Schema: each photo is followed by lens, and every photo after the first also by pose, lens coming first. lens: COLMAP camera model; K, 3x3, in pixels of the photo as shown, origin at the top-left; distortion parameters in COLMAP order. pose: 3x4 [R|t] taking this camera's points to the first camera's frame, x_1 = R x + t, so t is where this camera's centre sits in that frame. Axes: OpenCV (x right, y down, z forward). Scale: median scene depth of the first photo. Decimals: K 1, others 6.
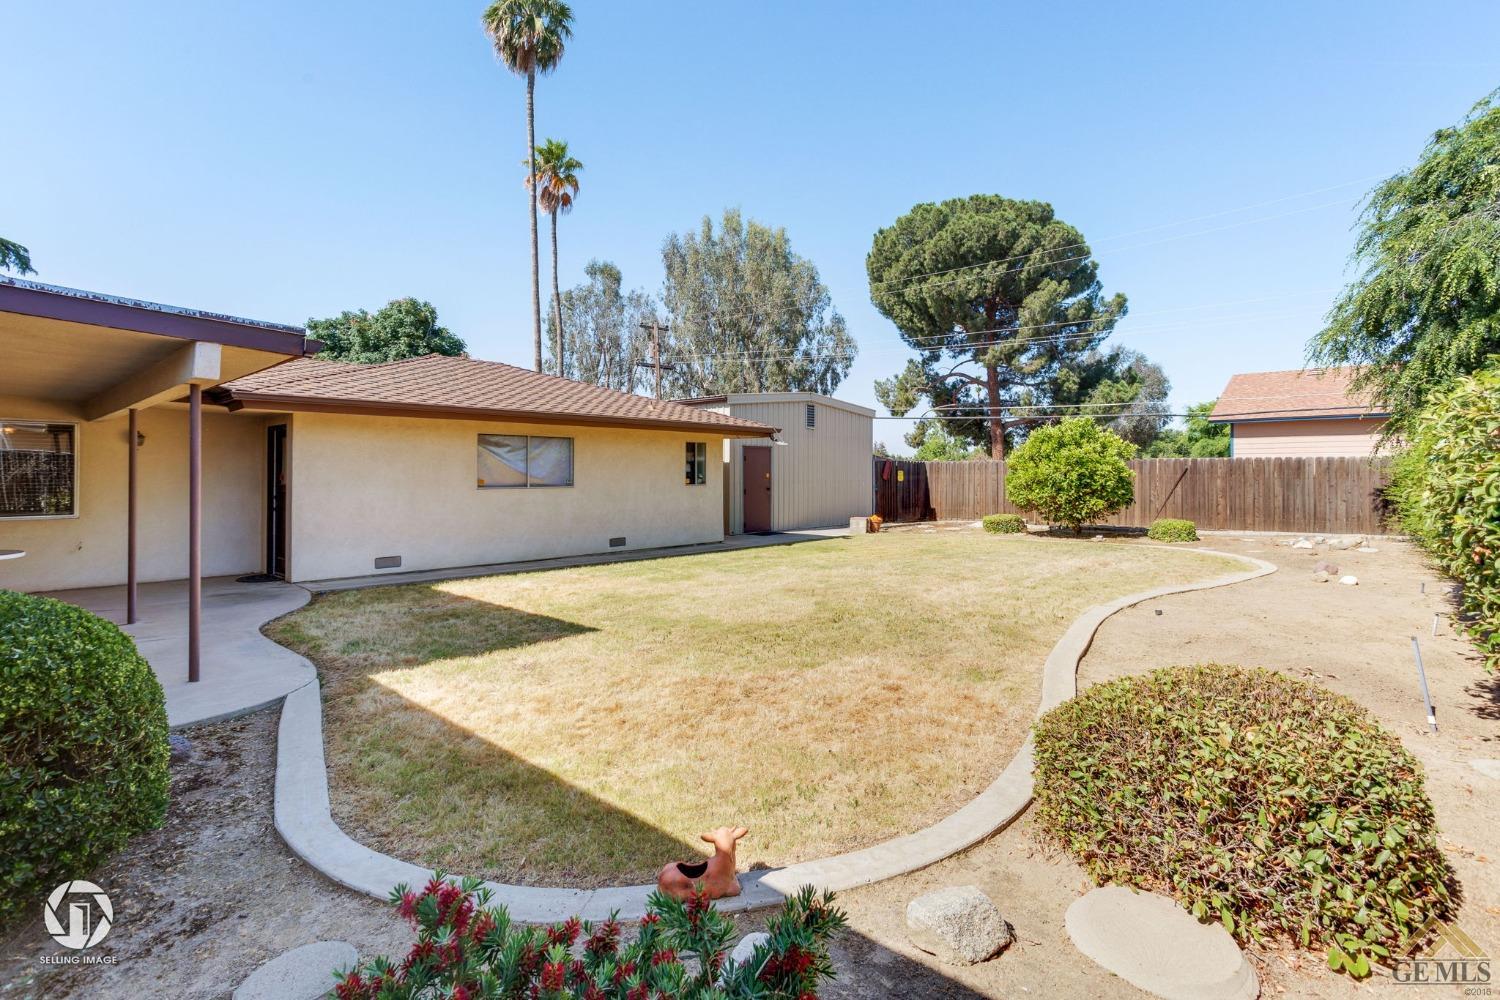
lens RADIAL K [[720.5, 0, 734.4], [0, 720.5, 491.2], [0, 0, 1]] dist [-0.043147, 0.048694]
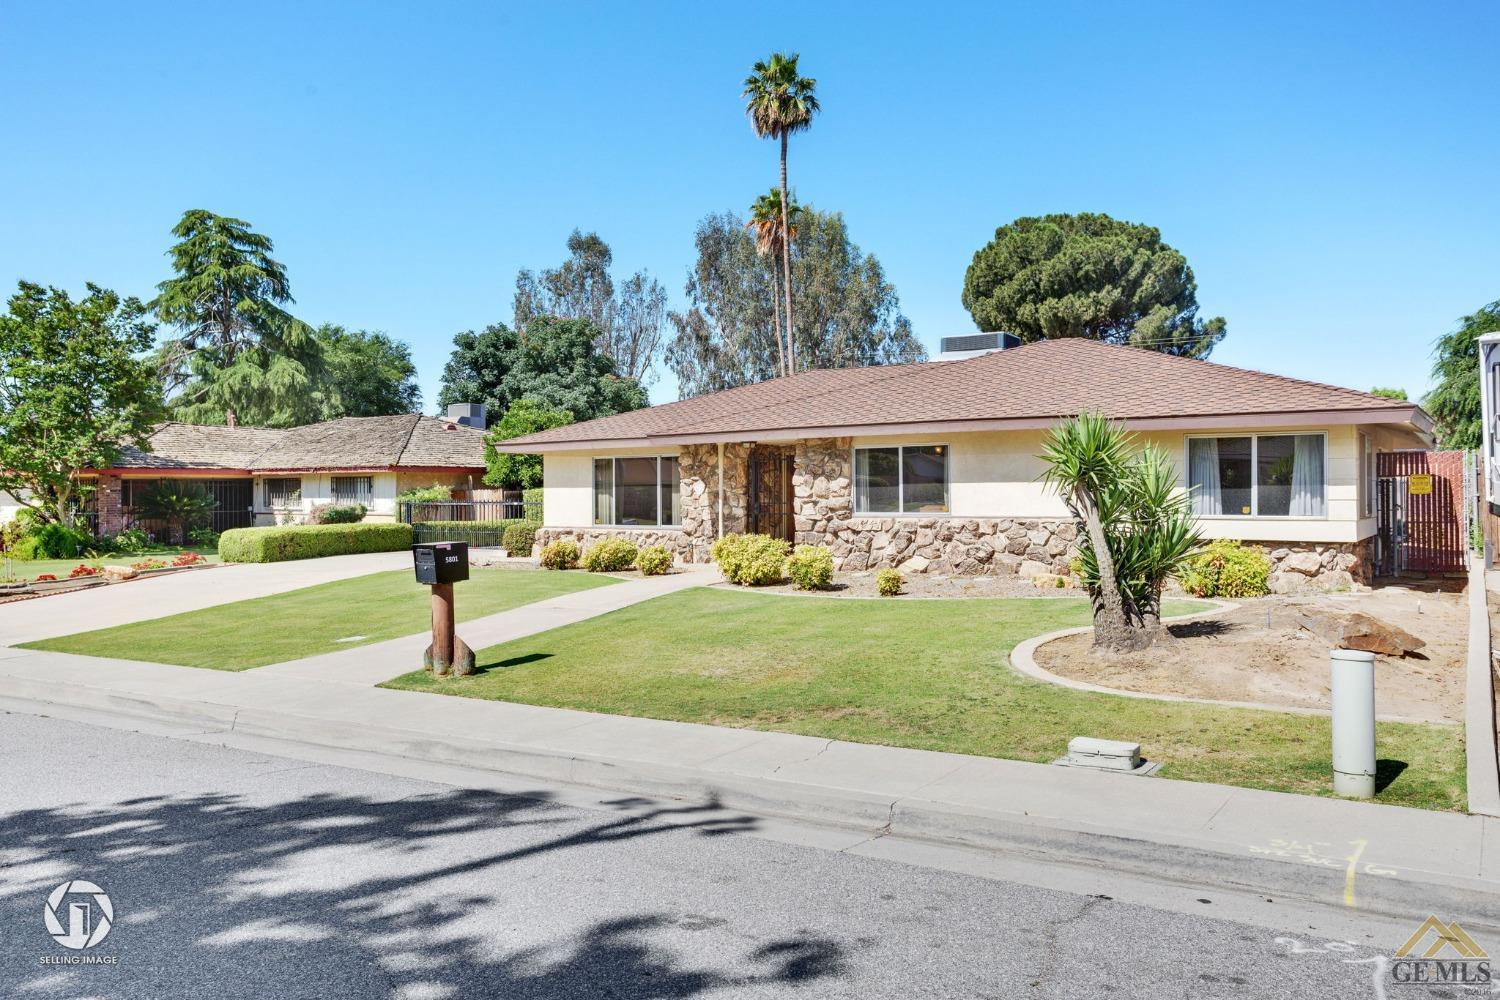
lens RADIAL K [[1114.9, 0, 746.3], [0, 1114.9, 531.2], [0, 0, 1]] dist [0.000517, 0.001272]
pose [[0.984407, -0.012100, 0.175489, -0.412821], [0.011257, 0.999920, 0.005795, 0.011583], [-0.175545, -0.003730, 0.984464, -0.454524]]
